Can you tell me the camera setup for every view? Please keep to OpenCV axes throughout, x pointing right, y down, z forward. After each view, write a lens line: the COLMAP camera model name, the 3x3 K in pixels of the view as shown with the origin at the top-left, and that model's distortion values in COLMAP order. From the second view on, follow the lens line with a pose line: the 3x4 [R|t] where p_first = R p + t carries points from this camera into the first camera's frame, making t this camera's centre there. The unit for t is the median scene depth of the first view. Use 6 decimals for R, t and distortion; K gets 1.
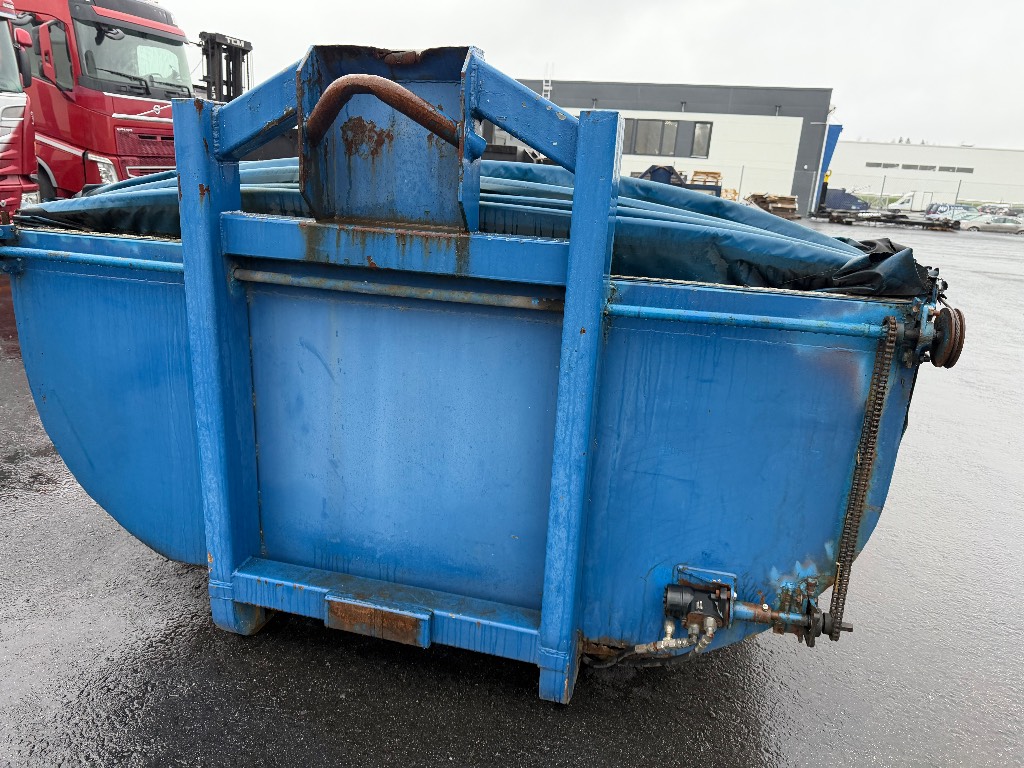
lens RADIAL K [[725.2, 0, 537.9], [0, 725.2, 388.6], [0, 0, 1]] dist [0.038759, -0.046448]
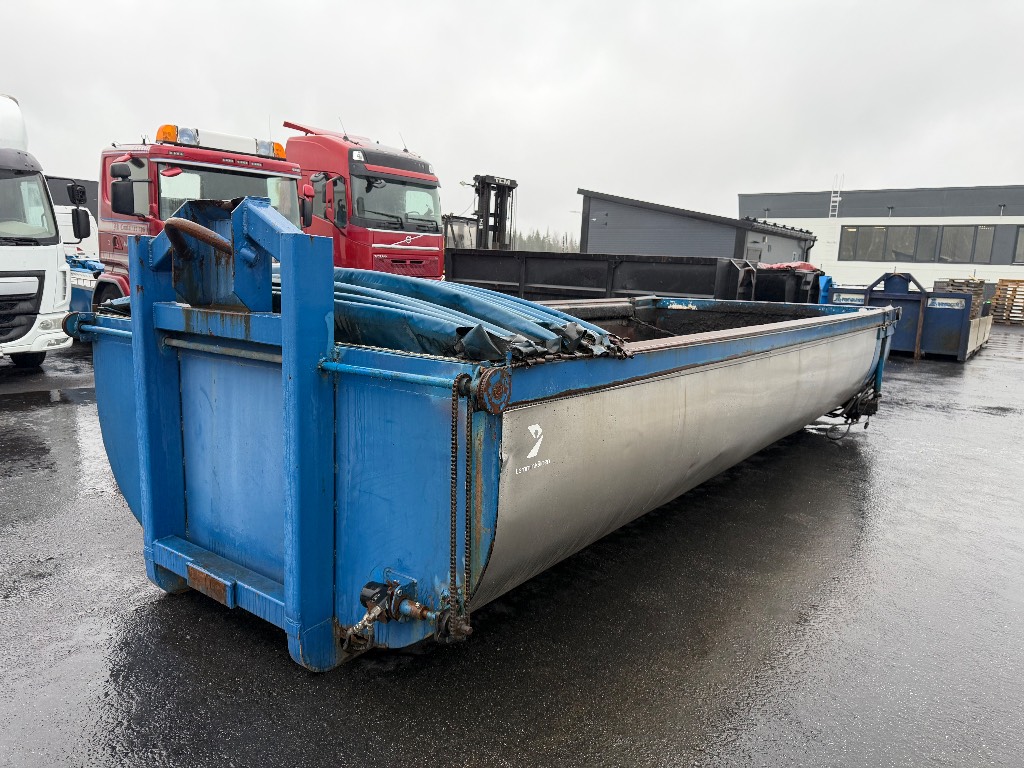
lens RADIAL K [[725.2, 0, 511.8], [0, 725.2, 389.7], [0, 0, 1]] dist [0.038759, -0.046448]
pose [[0.921374, 0.039027, -0.386712, 0.789029], [-0.095761, 0.987069, -0.128545, 0.067807], [0.376695, 0.155470, 0.913198, -0.117371]]
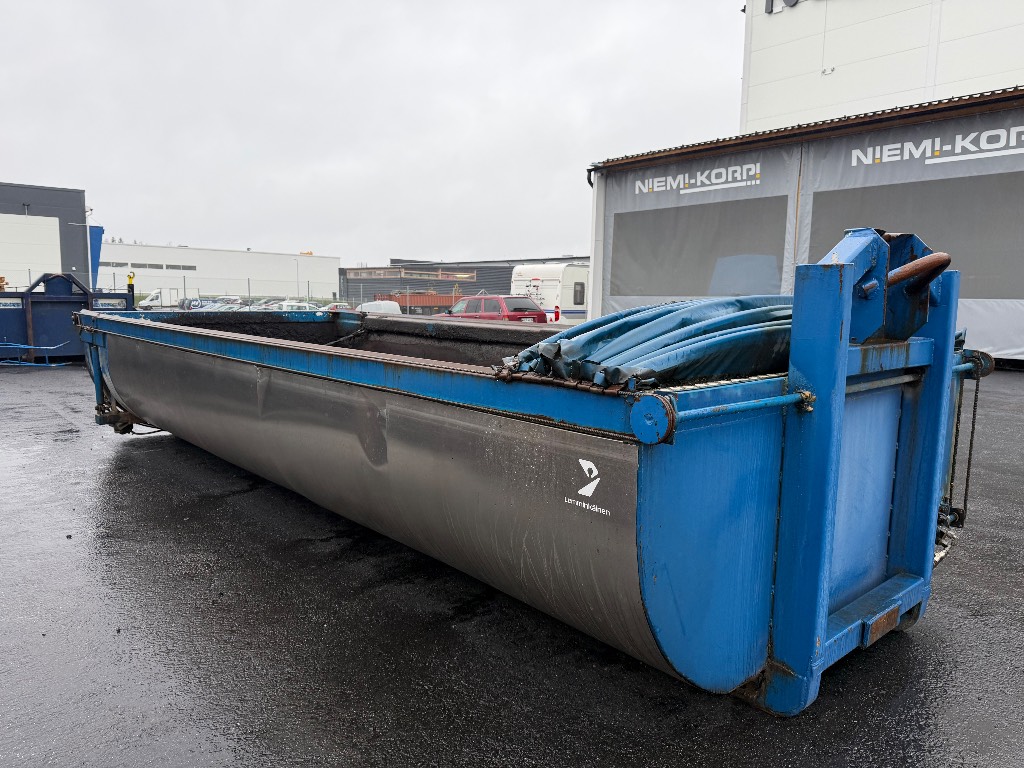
lens RADIAL K [[725.2, 0, 511.2], [0, 725.2, 389.6], [0, 0, 1]] dist [0.038759, -0.046448]
pose [[0.578800, -0.156695, 0.800274, -0.887432], [0.254781, 0.966985, 0.005066, -0.157882], [-0.774647, 0.200962, 0.599614, 0.339612]]
